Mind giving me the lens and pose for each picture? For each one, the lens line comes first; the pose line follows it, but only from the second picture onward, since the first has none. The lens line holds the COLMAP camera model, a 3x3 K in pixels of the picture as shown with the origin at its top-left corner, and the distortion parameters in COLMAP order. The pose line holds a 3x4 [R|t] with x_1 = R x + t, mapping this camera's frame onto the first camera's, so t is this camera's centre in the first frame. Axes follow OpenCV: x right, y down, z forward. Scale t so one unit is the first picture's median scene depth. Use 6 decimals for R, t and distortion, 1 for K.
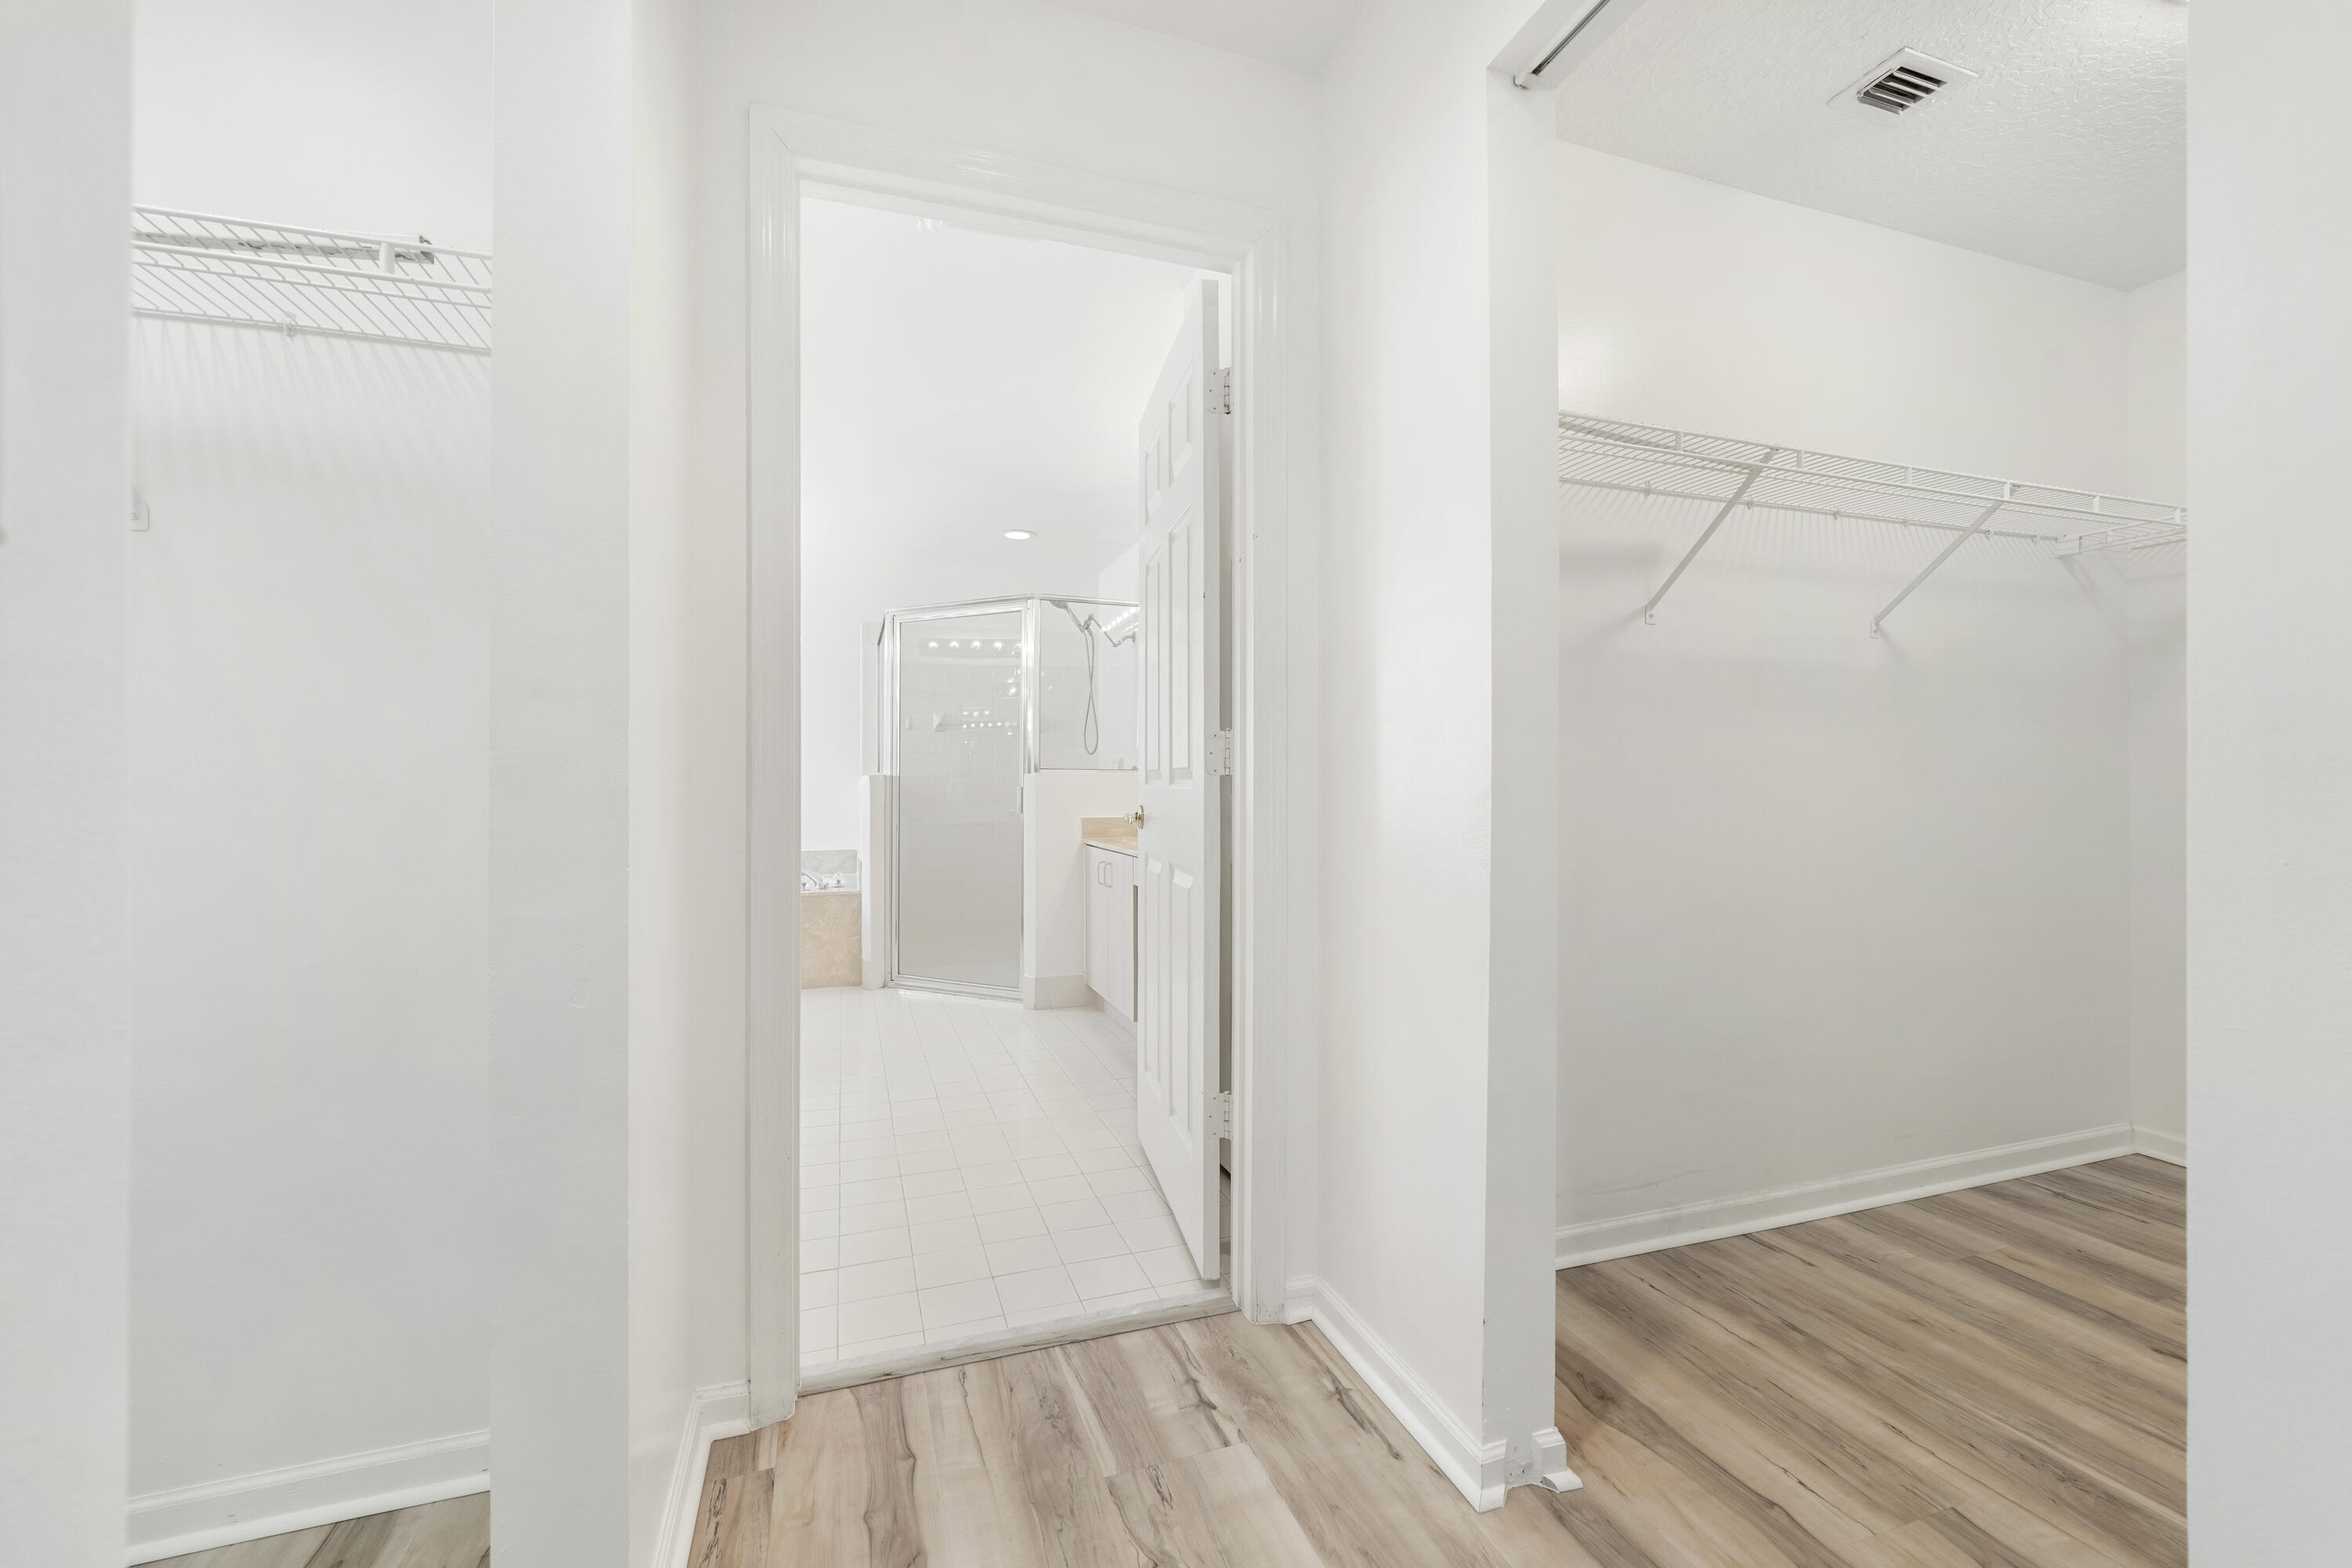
lens RADIAL K [[964.5, 0, 1173.6], [0, 964.5, 790.6], [0, 0, 1]] dist [-0.000317, -0.000347]
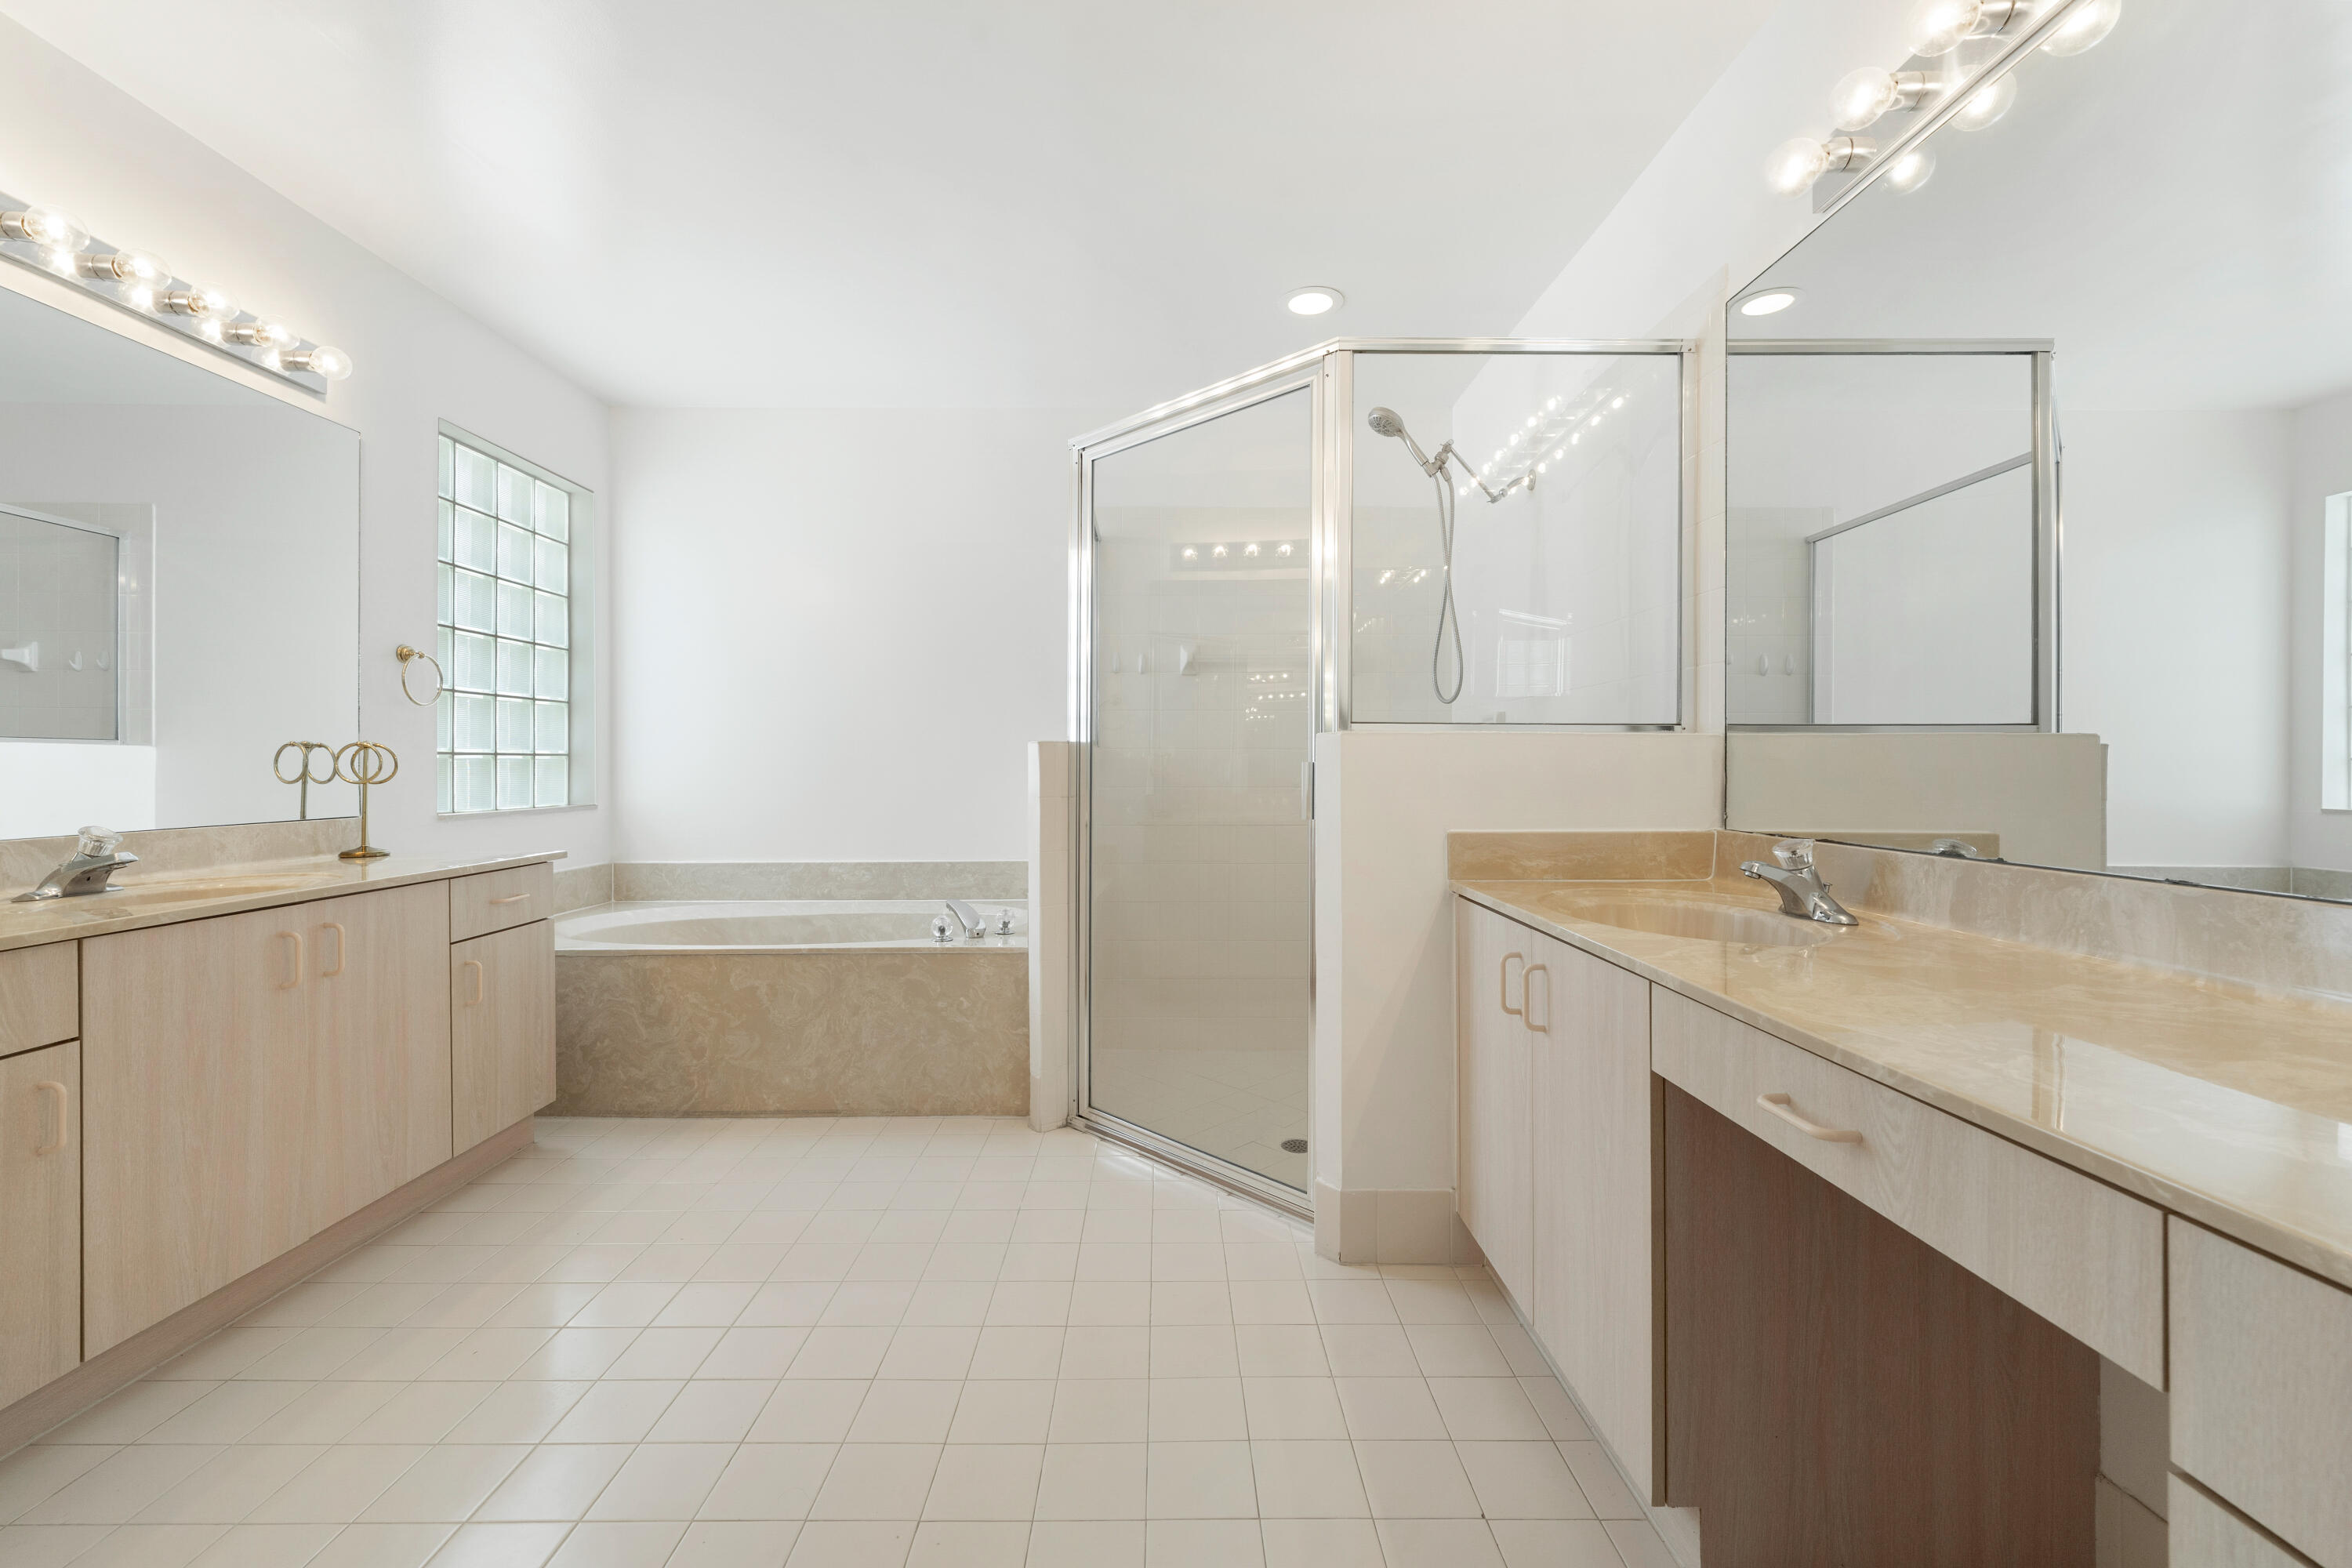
lens RADIAL K [[964.5, 0, 1173.6], [0, 964.5, 790.6], [0, 0, 1]] dist [-0.000317, -0.000347]
pose [[0.953927, 0.012755, -0.299767, -0.070015], [-0.003441, 0.999495, 0.031579, -0.005389], [0.300018, -0.029093, 0.953490, 0.450717]]
